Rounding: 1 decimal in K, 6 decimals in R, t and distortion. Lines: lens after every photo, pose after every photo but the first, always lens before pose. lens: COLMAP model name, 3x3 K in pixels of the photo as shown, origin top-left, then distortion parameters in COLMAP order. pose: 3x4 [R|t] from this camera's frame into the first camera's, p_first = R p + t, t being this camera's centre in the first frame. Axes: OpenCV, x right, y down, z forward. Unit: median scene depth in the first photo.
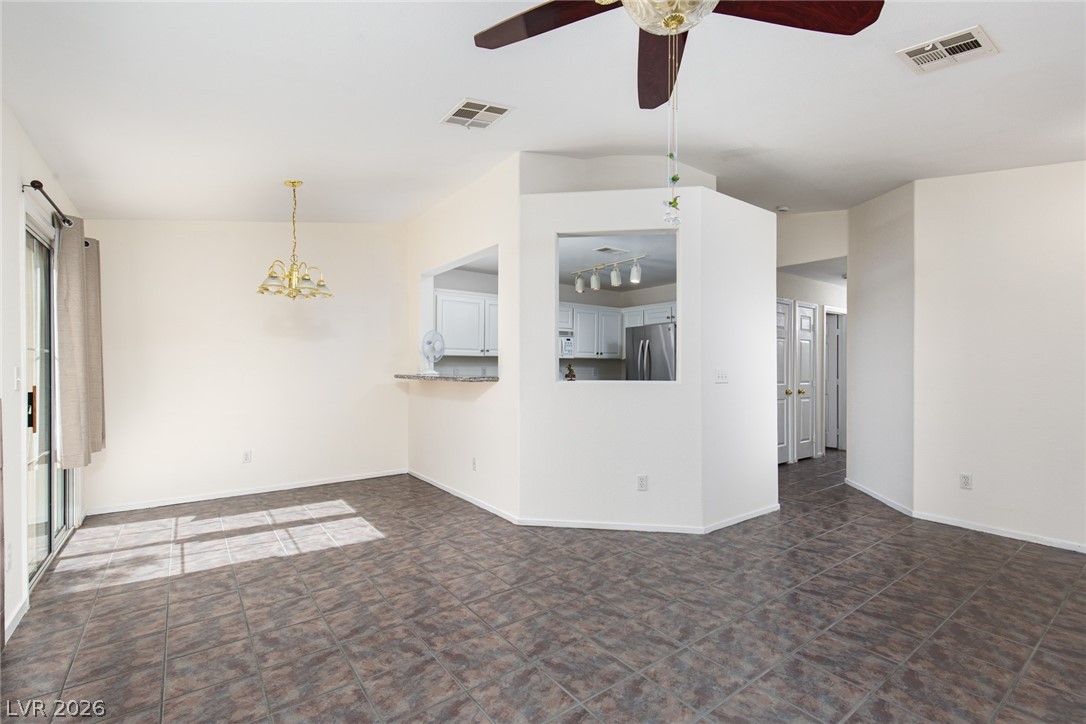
lens RADIAL K [[490.1, 0, 544.7], [0, 490.1, 366.3], [0, 0, 1]] dist [0.010320, -0.001927]
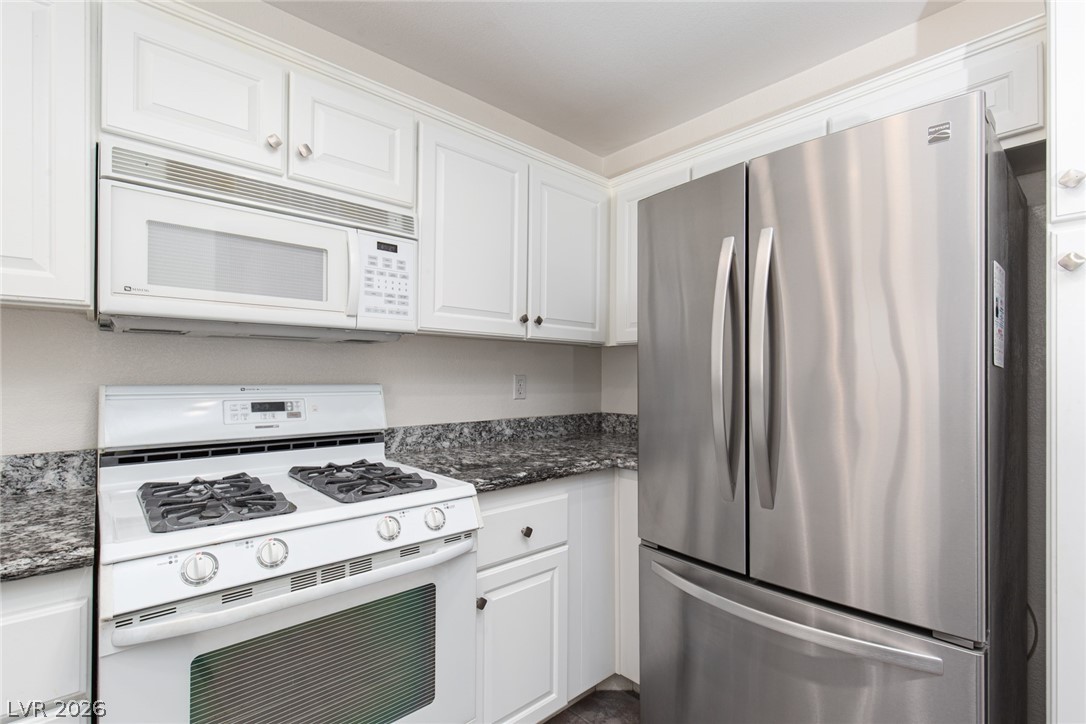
lens RADIAL K [[490.1, 0, 544.8], [0, 490.1, 372.5], [0, 0, 1]] dist [0.010320, -0.001927]
pose [[0.995747, 0.005385, 0.091976, 0.123690], [-0.005113, 0.999982, -0.003187, 0.004155], [-0.091991, 0.002703, 0.995756, 0.956984]]
